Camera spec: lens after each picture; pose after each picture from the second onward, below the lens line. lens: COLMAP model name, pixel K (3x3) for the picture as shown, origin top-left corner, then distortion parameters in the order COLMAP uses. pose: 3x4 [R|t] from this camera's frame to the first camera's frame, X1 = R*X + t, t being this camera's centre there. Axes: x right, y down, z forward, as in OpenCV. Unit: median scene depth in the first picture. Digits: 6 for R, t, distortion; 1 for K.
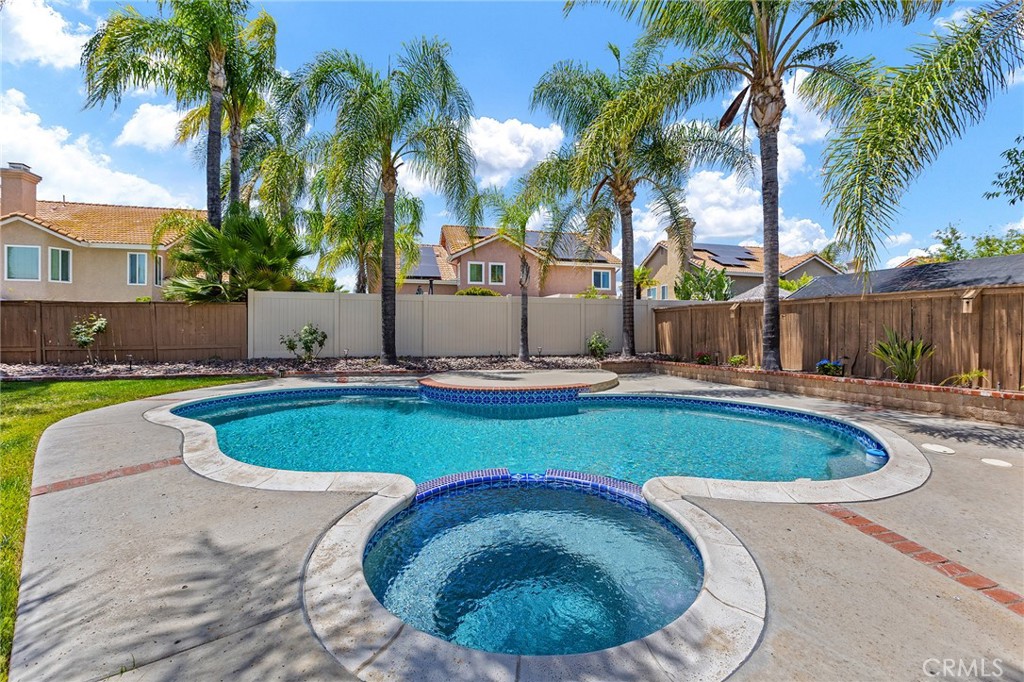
lens RADIAL K [[454.2, 0, 515.3], [0, 454.2, 336.9], [0, 0, 1]] dist [0.001241, 0.000280]
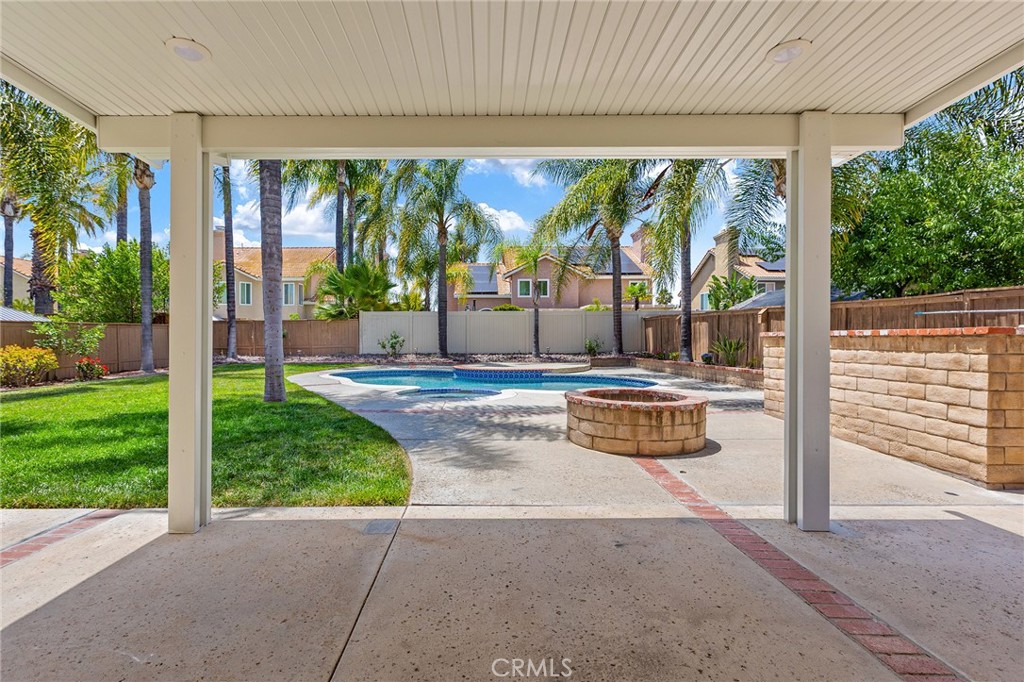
lens RADIAL K [[470.0, 0, 481.9], [0, 470.0, 343.0], [0, 0, 1]] dist [0.002875, 0.000709]
pose [[0.964652, -0.002192, -0.263517, 0.257480], [0.002874, 0.999993, 0.002199, 0.006368], [0.263511, -0.002879, 0.964652, -0.470398]]
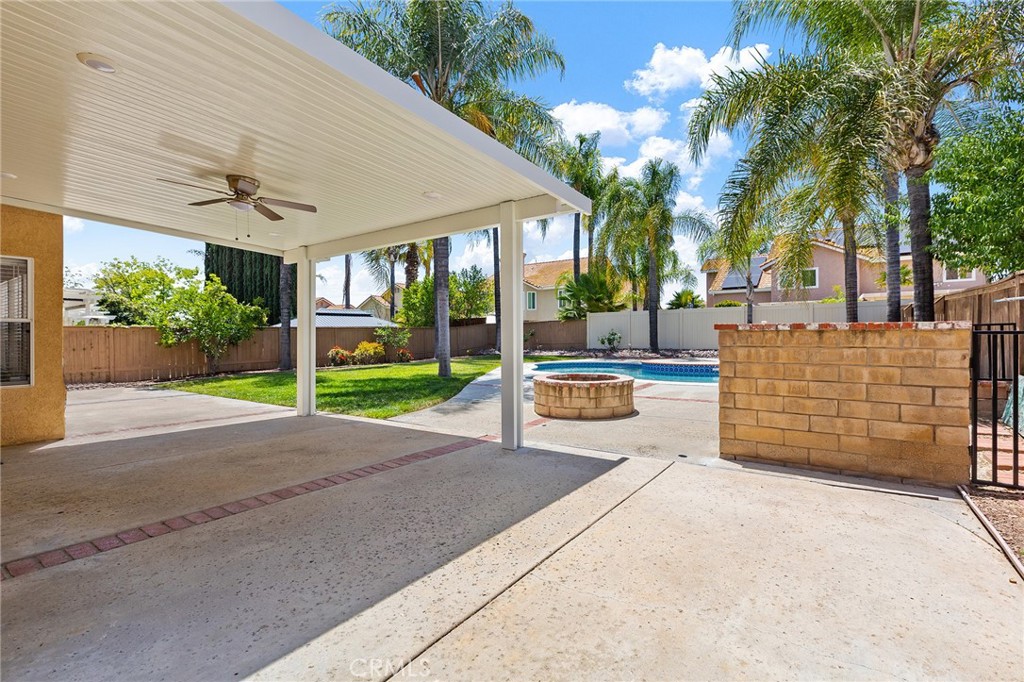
lens RADIAL K [[454.2, 0, 515.3], [0, 454.2, 336.9], [0, 0, 1]] dist [0.001241, 0.000280]
pose [[0.648254, -0.009288, -0.761368, 0.632432], [0.006263, 0.999957, -0.006865, 0.009021], [0.761399, -0.000318, 0.648284, -0.444814]]
